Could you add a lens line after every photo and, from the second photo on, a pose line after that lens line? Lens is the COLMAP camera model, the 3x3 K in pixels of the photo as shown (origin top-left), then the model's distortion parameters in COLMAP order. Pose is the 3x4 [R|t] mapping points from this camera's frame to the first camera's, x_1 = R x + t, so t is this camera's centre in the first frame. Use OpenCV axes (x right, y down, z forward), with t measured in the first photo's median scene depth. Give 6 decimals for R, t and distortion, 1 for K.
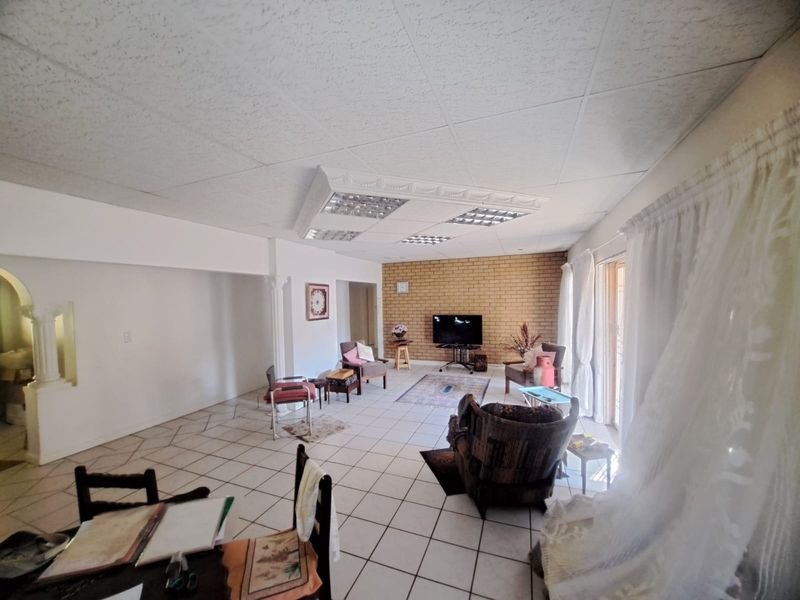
lens RADIAL K [[316.7, 0, 397.0], [0, 316.7, 305.7], [0, 0, 1]] dist [-0.000747, -0.000058]
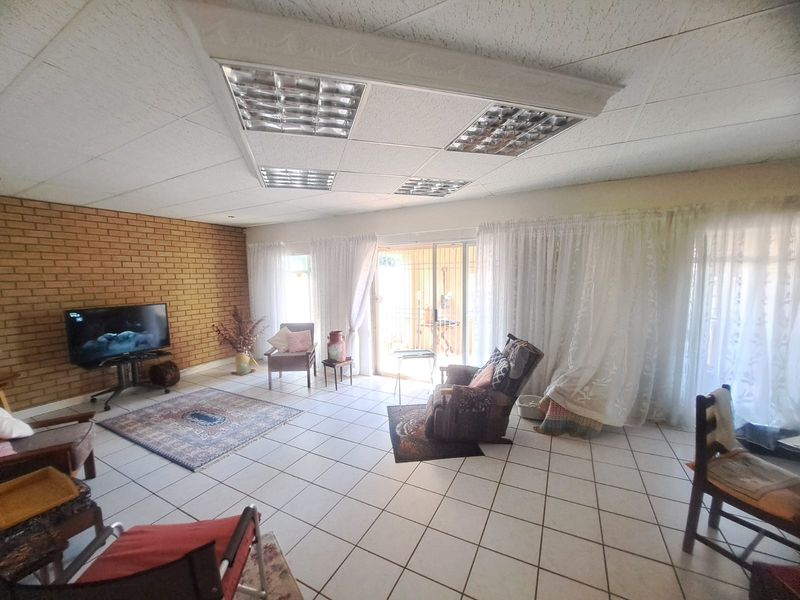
lens RADIAL K [[316.7, 0, 397.4], [0, 316.7, 302.5], [0, 0, 1]] dist [-0.000747, -0.000058]
pose [[0.116962, -0.063543, 0.991101, -0.387245], [0.034829, 0.997600, 0.059849, 0.007373], [-0.992525, 0.027519, 0.118895, 0.499530]]
